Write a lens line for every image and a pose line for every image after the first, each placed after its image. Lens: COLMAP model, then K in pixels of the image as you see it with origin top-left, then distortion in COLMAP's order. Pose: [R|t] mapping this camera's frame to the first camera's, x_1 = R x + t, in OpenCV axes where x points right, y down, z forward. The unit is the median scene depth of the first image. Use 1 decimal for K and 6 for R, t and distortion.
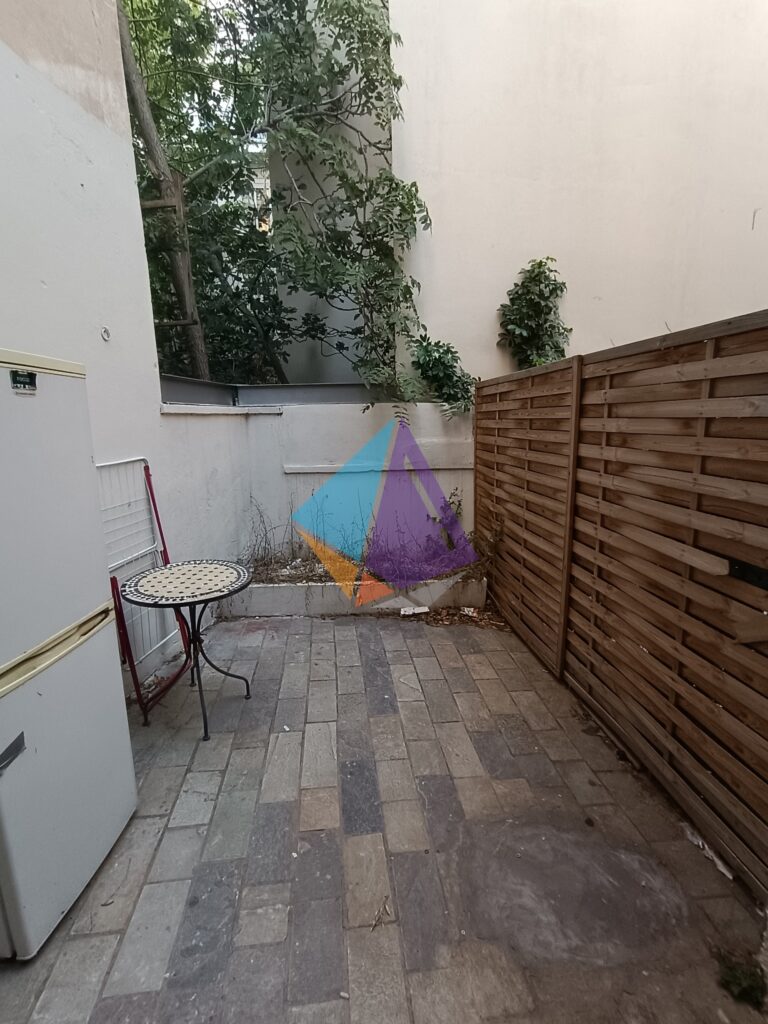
lens RADIAL K [[466.3, 0, 380.3], [0, 466.3, 513.0], [0, 0, 1]] dist [-0.009915, 0.006144]
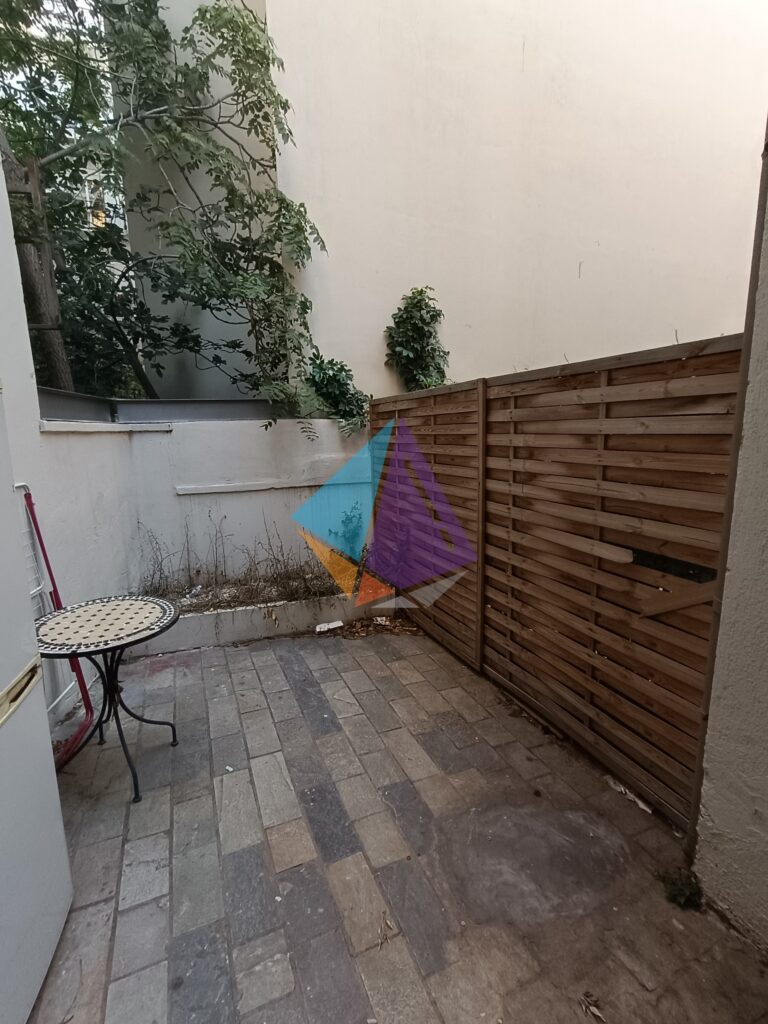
lens RADIAL K [[466.3, 0, 380.3], [0, 466.3, 513.0], [0, 0, 1]] dist [-0.009915, 0.006144]
pose [[0.956889, -0.055102, 0.285178, -0.147561], [0.063524, 0.997773, -0.020361, -0.008431], [-0.283421, 0.037599, 0.958258, 0.006262]]
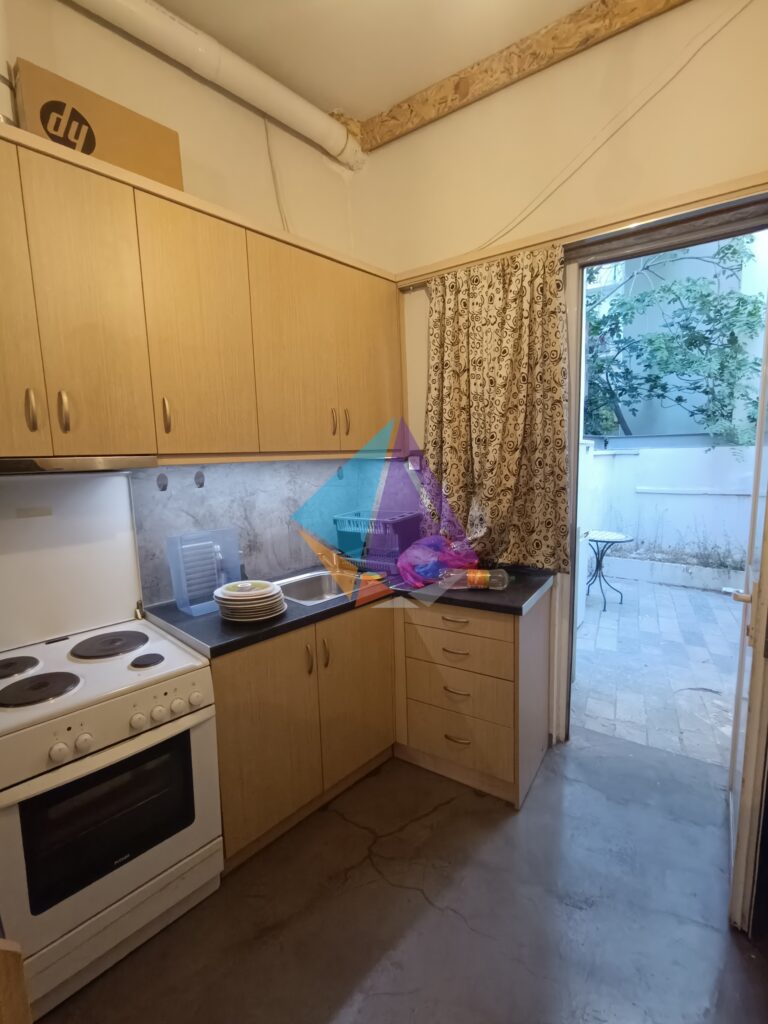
lens RADIAL K [[466.3, 0, 380.3], [0, 466.3, 513.0], [0, 0, 1]] dist [-0.009915, 0.006144]
pose [[0.822916, 0.072805, -0.563479, -0.054669], [-0.110207, 0.993374, -0.032598, 0.217459], [0.557372, 0.088925, 0.825487, -1.267759]]
